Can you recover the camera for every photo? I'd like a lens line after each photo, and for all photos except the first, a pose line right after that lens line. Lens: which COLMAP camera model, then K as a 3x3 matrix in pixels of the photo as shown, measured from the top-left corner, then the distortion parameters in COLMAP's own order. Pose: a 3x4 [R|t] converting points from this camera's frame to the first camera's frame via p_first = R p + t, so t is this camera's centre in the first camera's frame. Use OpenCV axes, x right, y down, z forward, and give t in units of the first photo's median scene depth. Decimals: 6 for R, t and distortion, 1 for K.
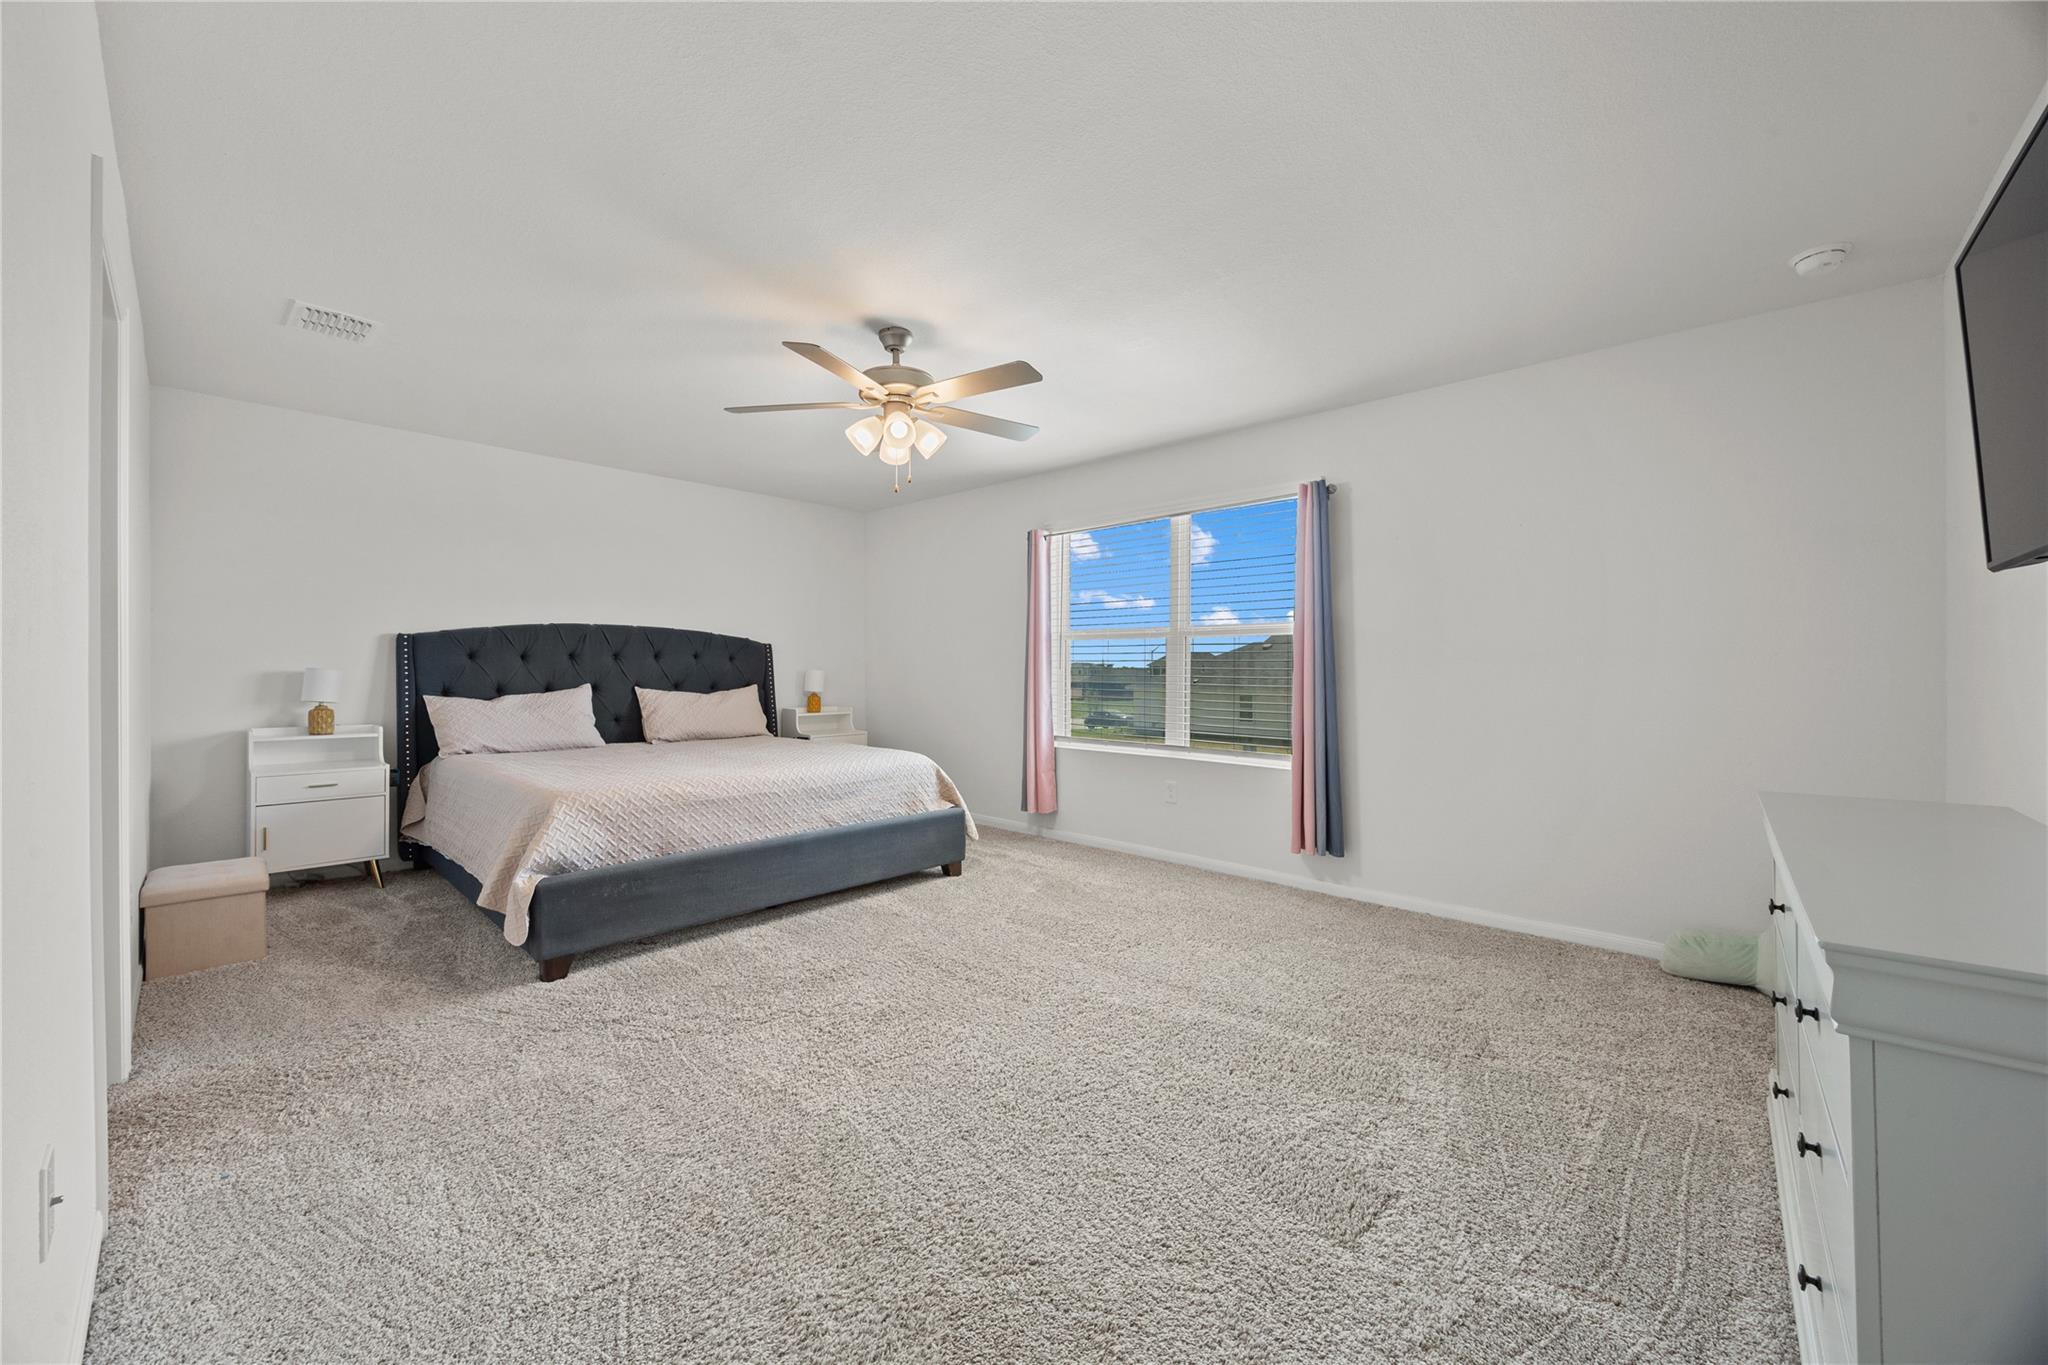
lens RADIAL K [[775.4, 0, 1011.5], [0, 775.4, 677.9], [0, 0, 1]] dist [-0.004069, 0.000390]
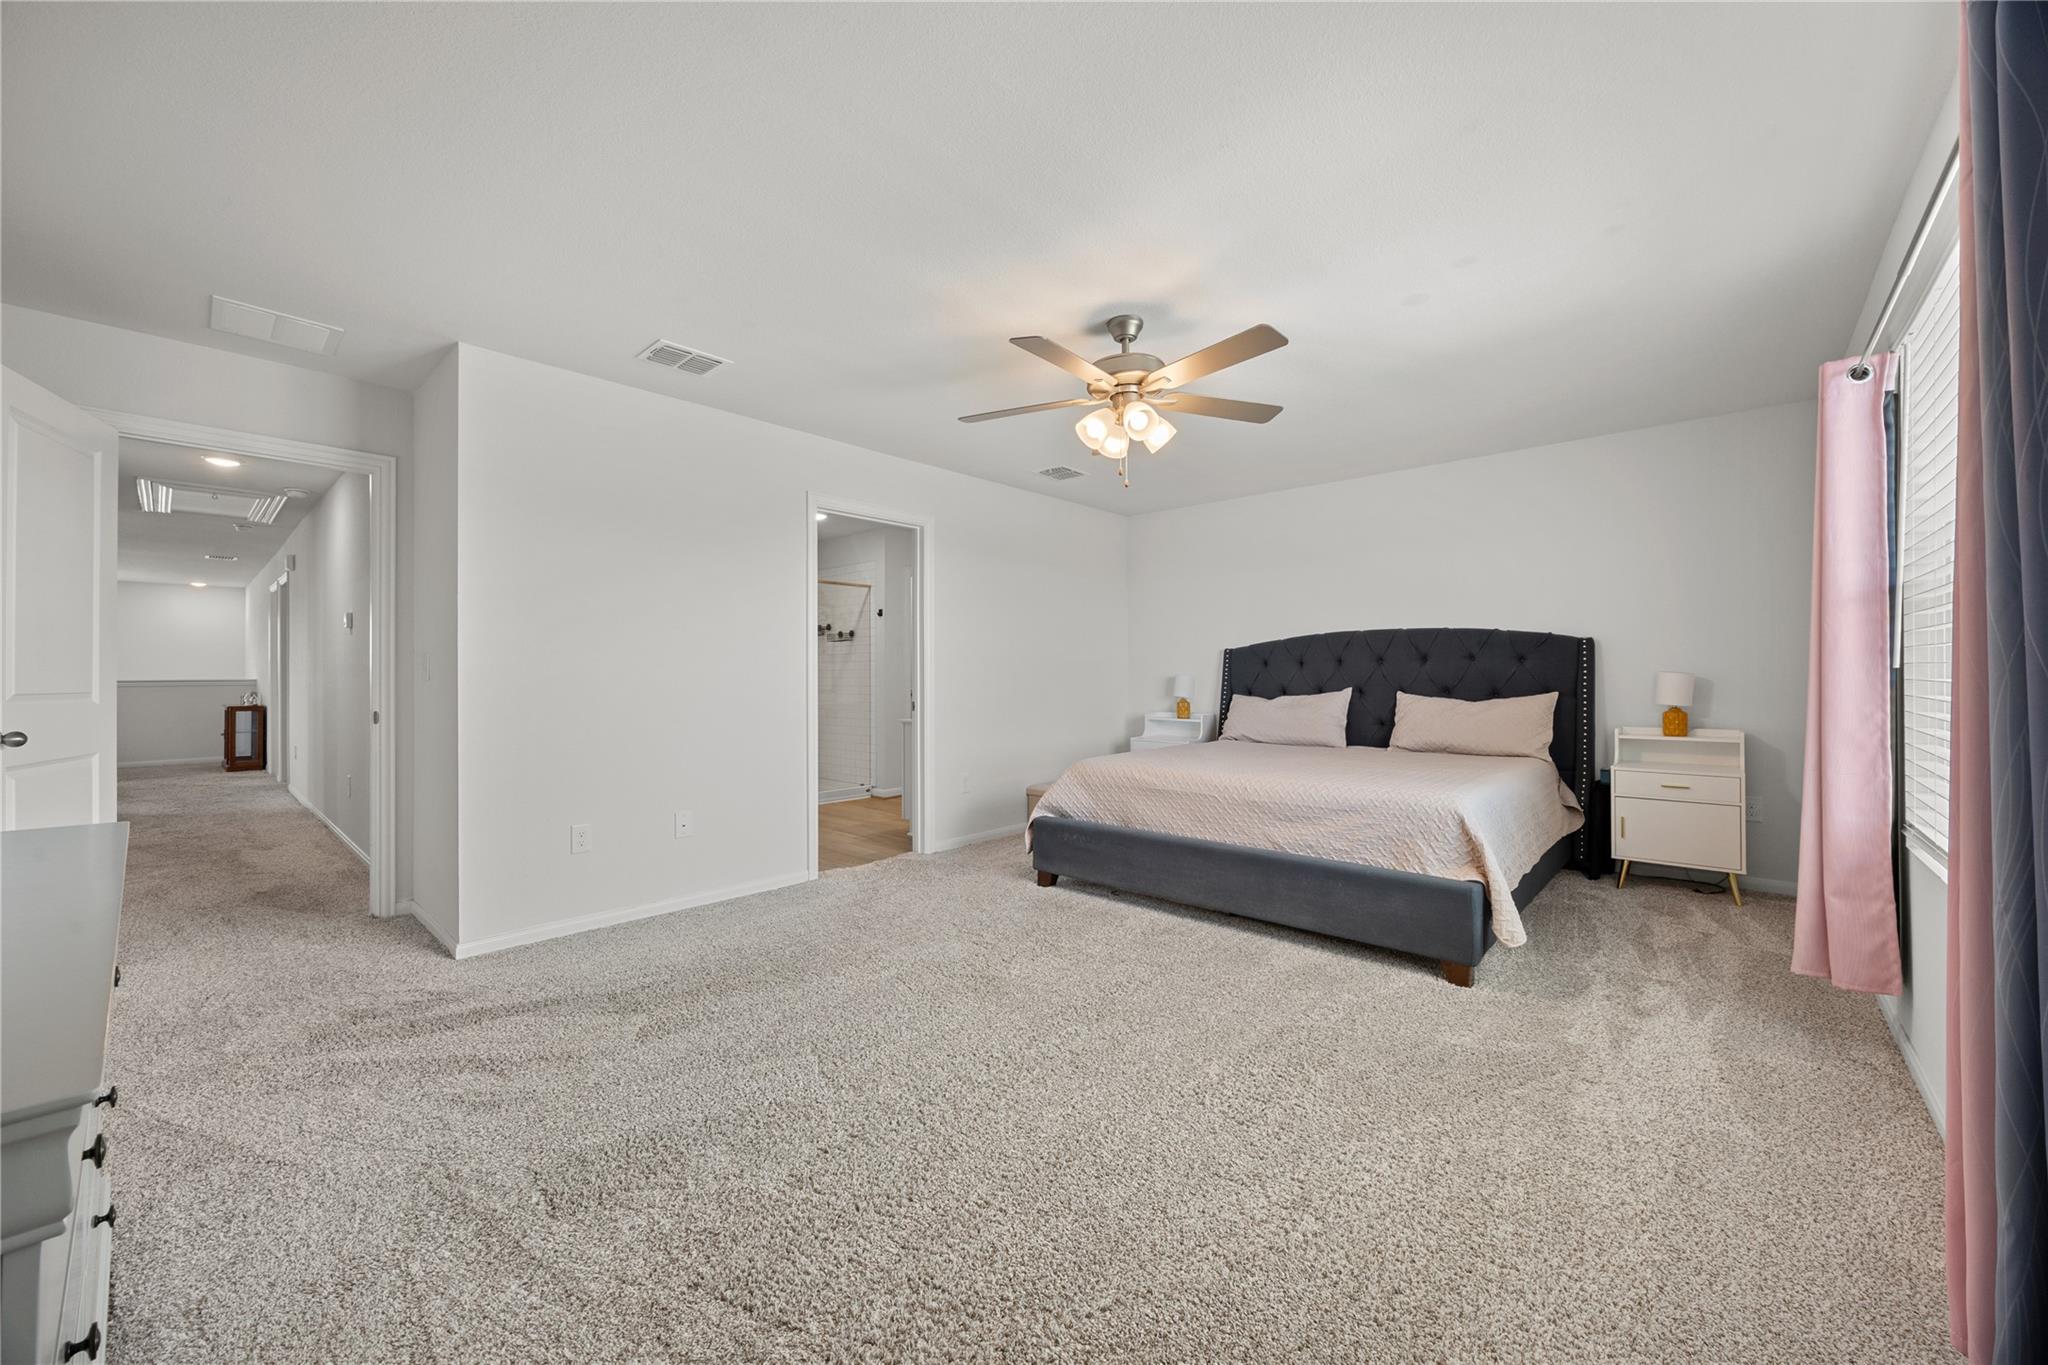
lens RADIAL K [[775.4, 0, 1013.2], [0, 775.4, 671.9], [0, 0, 1]] dist [-0.004069, 0.000390]
pose [[0.016934, -0.007528, -0.999828, 0.545102], [-0.002569, 0.999968, -0.007573, -0.004987], [0.999853, 0.002697, 0.016914, 0.562844]]
